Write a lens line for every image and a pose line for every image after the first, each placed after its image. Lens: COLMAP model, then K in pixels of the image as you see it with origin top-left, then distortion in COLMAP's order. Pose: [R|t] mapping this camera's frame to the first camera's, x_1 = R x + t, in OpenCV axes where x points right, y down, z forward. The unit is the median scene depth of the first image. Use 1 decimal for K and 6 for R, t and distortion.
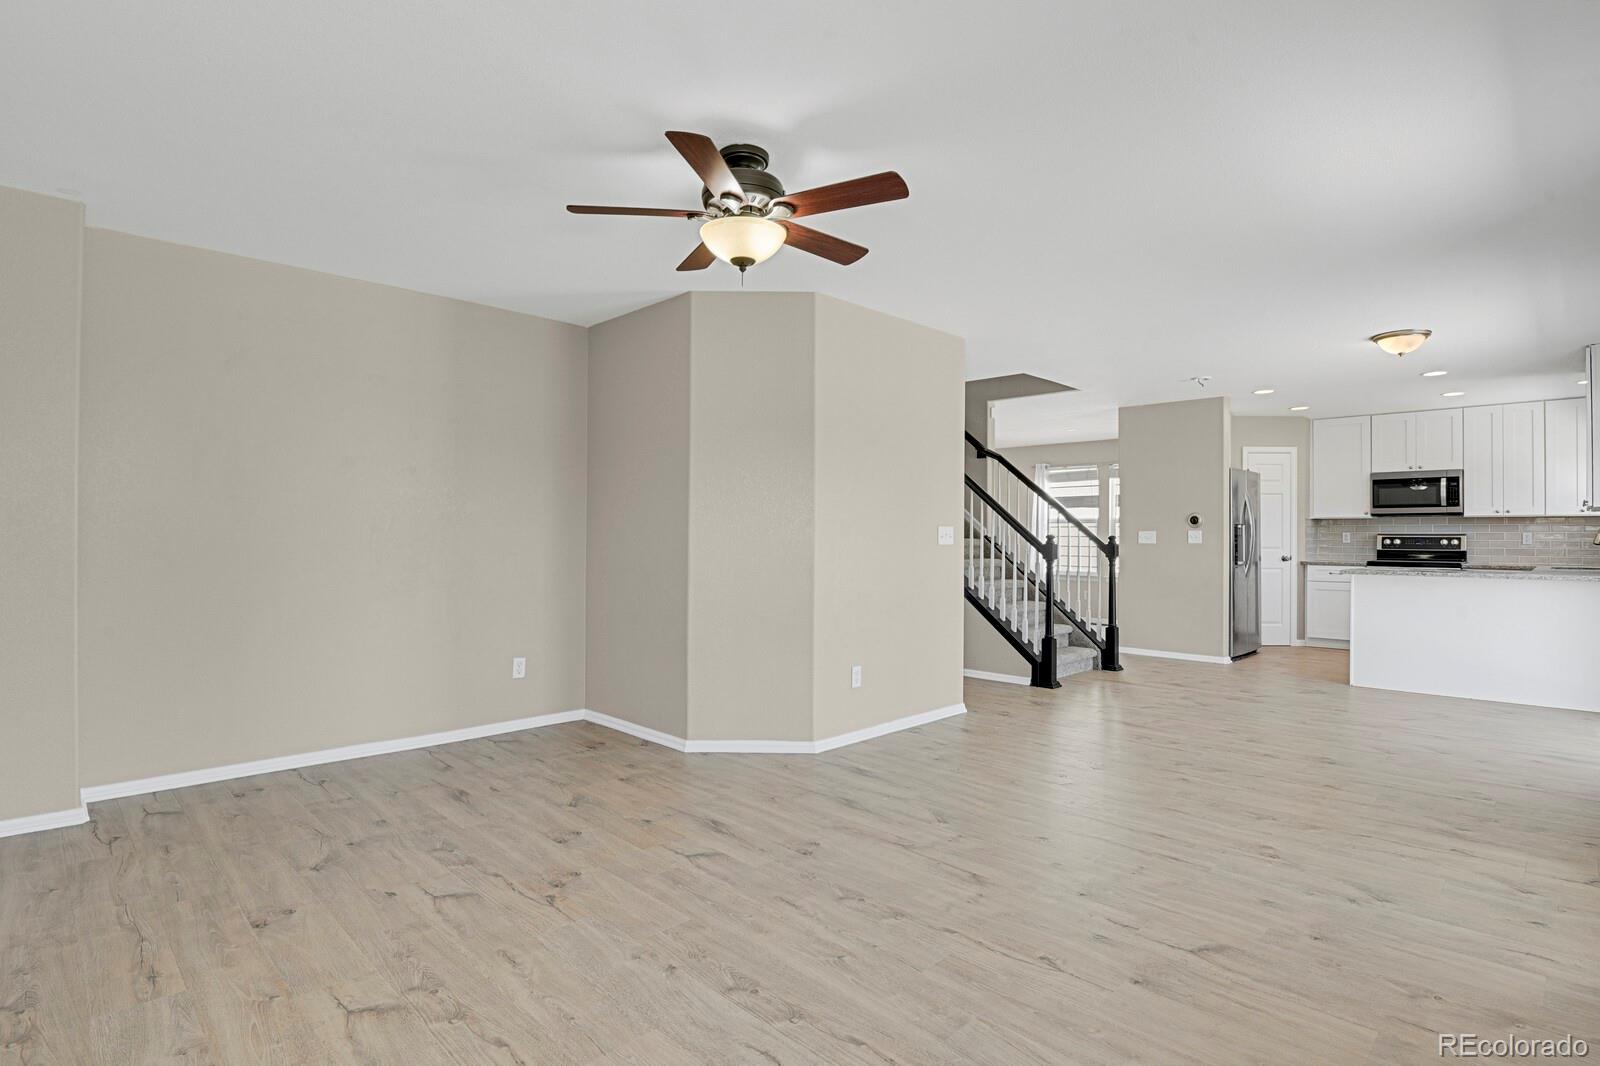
lens RADIAL K [[790.1, 0, 801.2], [0, 790.1, 541.4], [0, 0, 1]] dist [-0.025199, -0.002139]
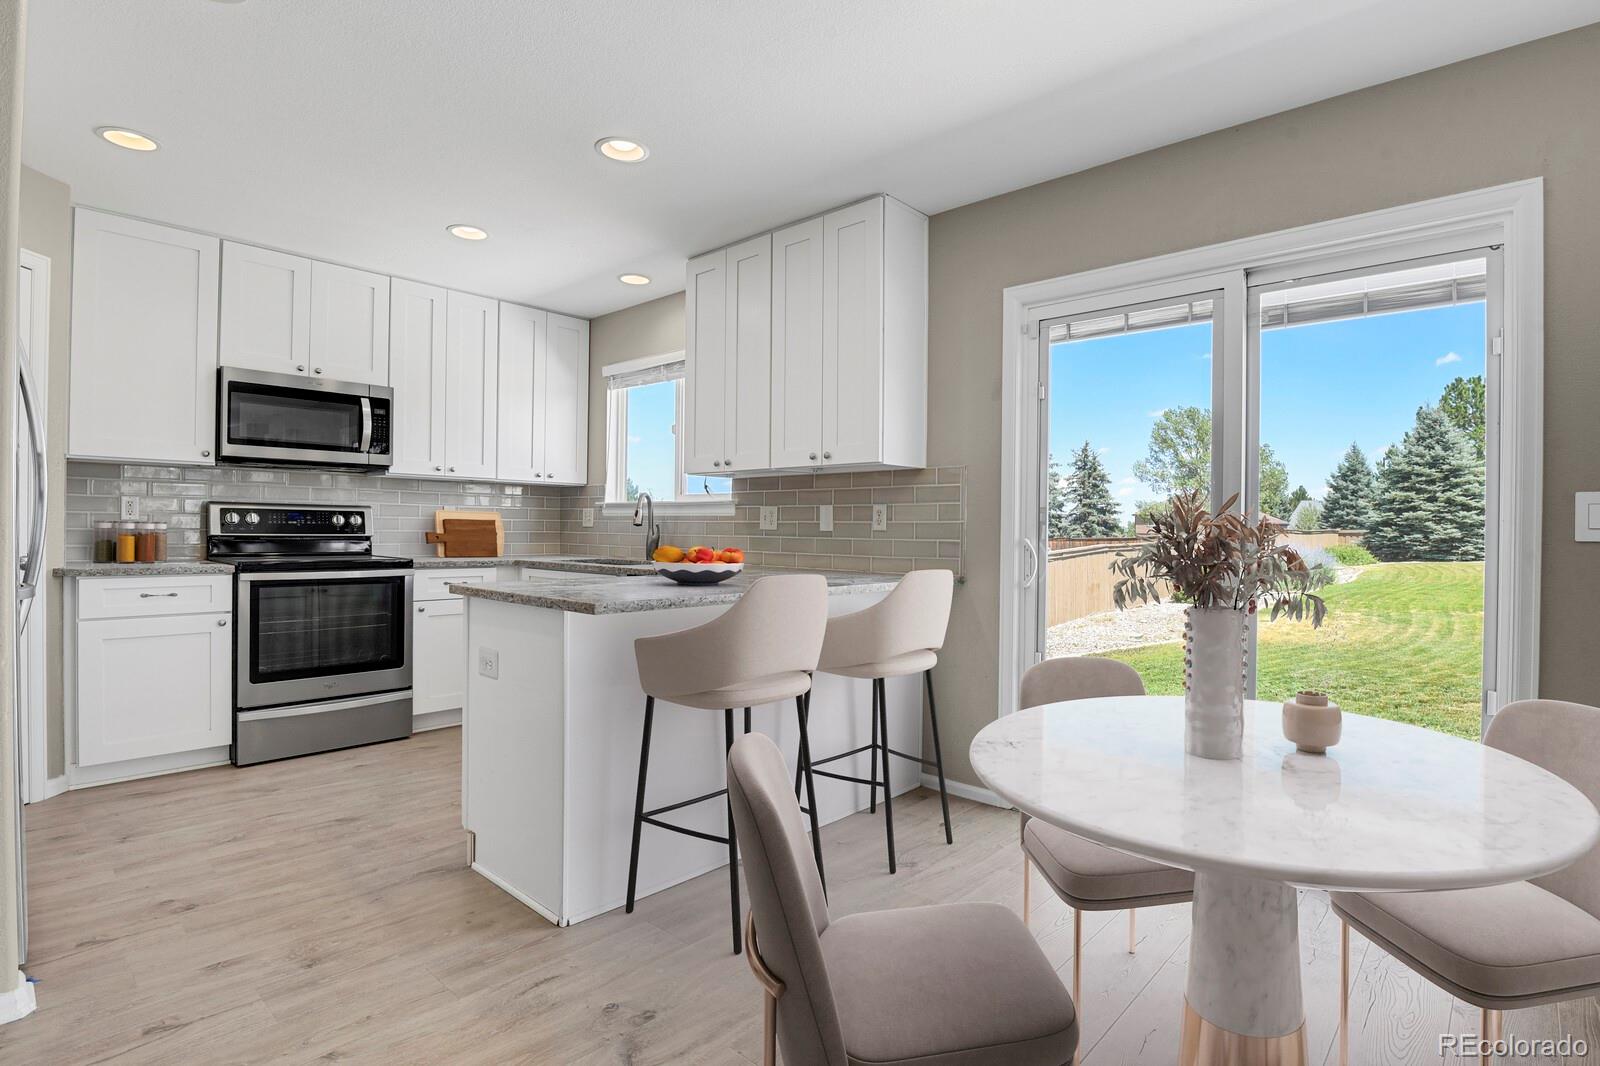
lens RADIAL K [[790.1, 0, 803.8], [0, 790.1, 532.6], [0, 0, 1]] dist [-0.025199, -0.002139]
pose [[-0.055960, -0.006416, 0.998412, 0.273398], [-0.012091, 0.999910, 0.005748, 0.002577], [-0.998360, -0.011750, -0.056032, 0.714747]]
